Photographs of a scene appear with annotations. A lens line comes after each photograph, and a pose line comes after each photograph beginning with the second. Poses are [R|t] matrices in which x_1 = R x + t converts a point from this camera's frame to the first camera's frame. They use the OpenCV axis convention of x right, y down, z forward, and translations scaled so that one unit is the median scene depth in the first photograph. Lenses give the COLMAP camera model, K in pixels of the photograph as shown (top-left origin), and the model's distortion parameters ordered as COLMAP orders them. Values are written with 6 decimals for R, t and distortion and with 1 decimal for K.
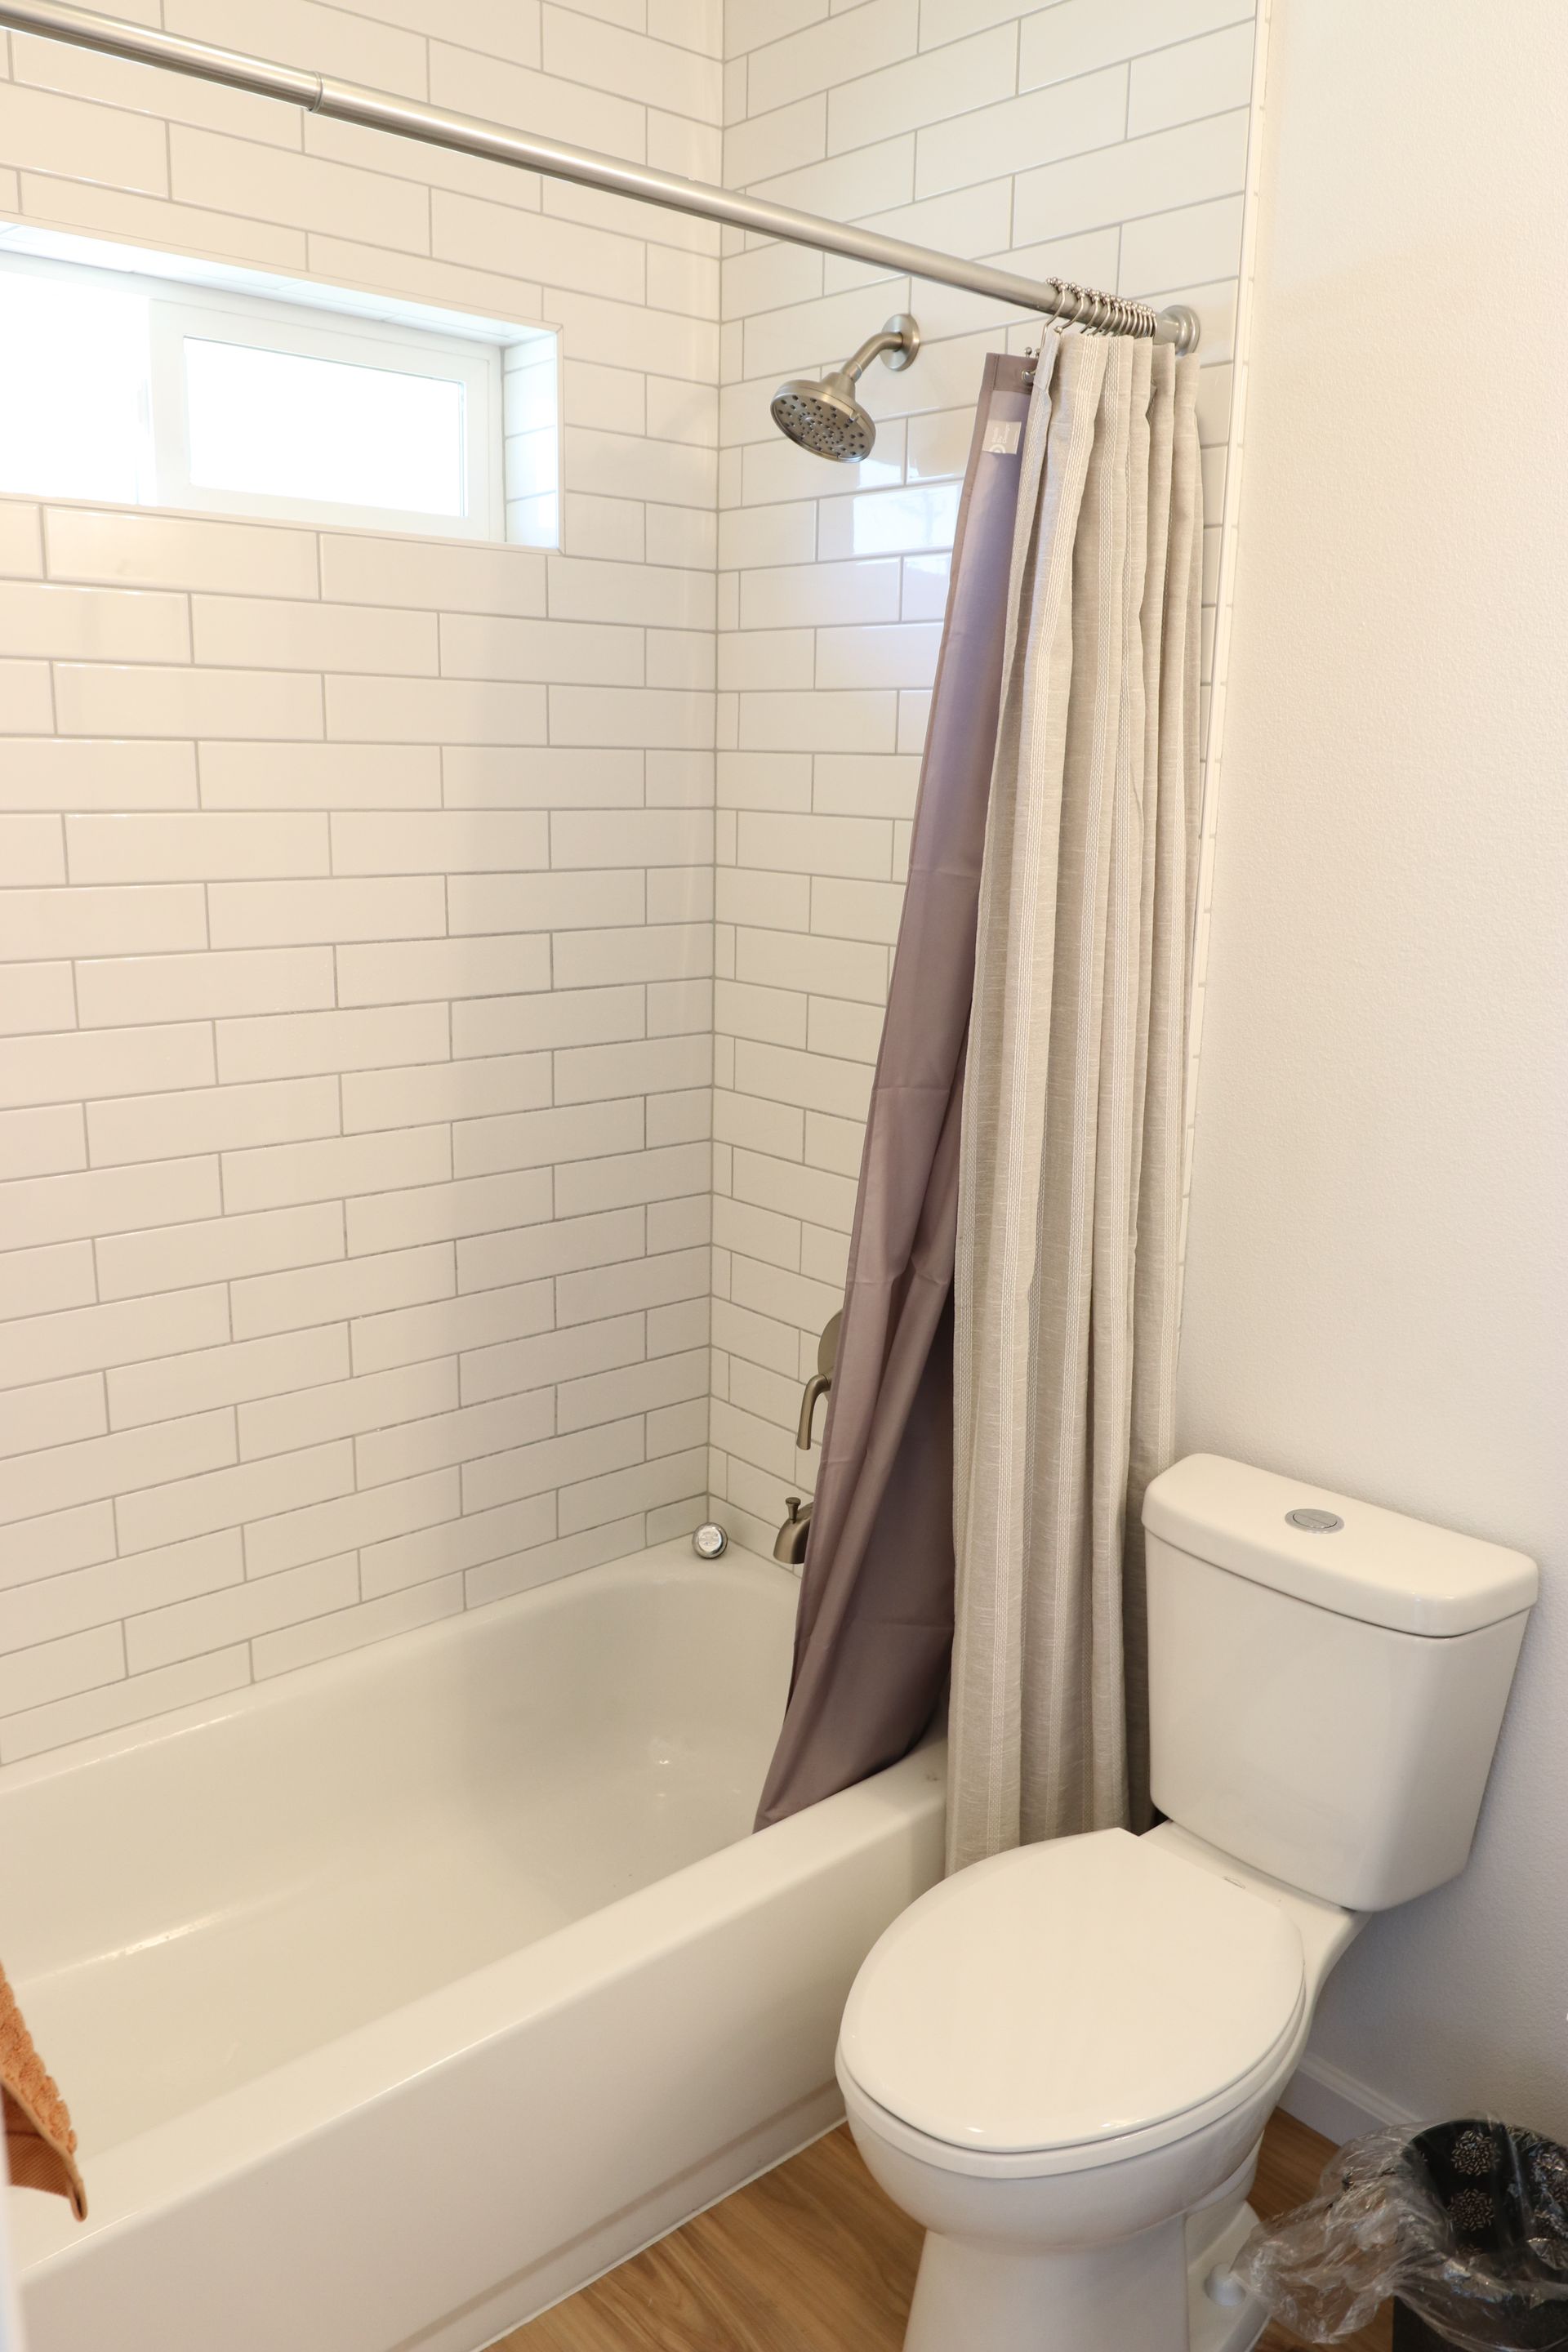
lens RADIAL K [[1844.2, 0, 824.5], [0, 1844.2, 1204.2], [0, 0, 1]] dist [-0.031187, -0.004310]
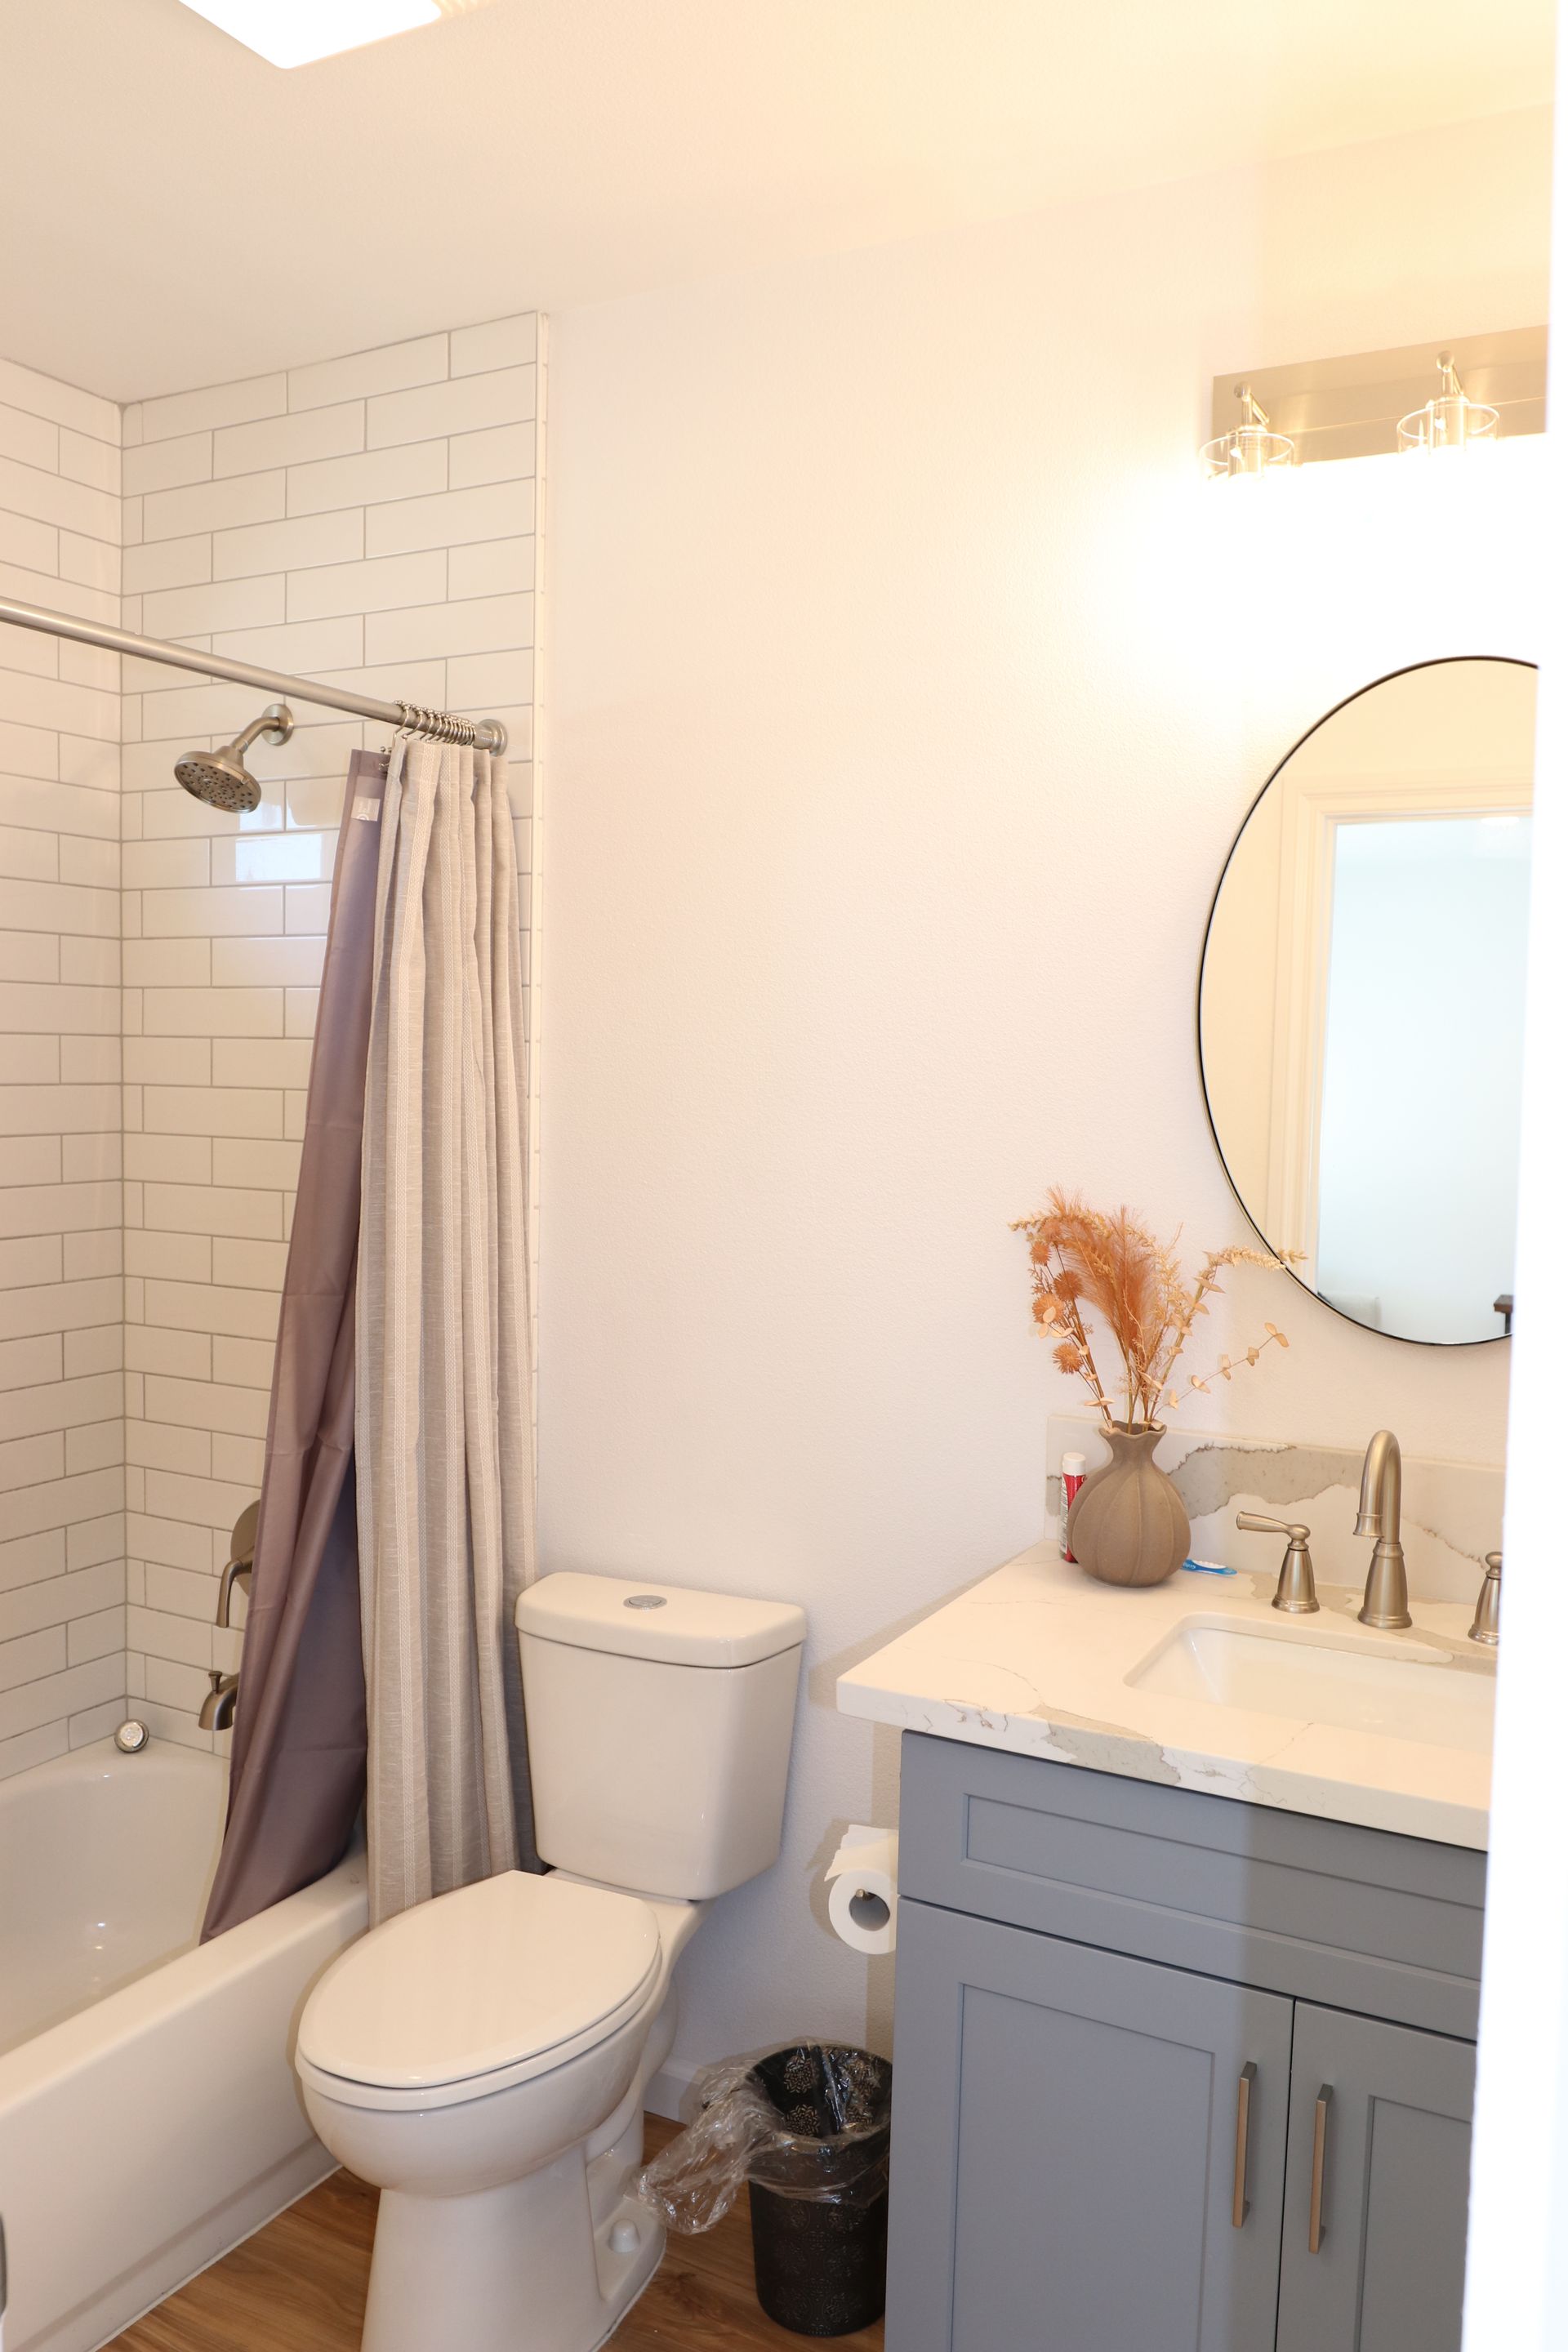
lens RADIAL K [[1844.2, 0, 824.5], [0, 1844.2, 1204.2], [0, 0, 1]] dist [-0.031187, -0.004310]
pose [[0.940861, -0.031384, 0.337335, -0.047124], [0.082016, 0.987182, -0.136909, 0.077723], [-0.328714, 0.156479, 0.931376, -0.303813]]
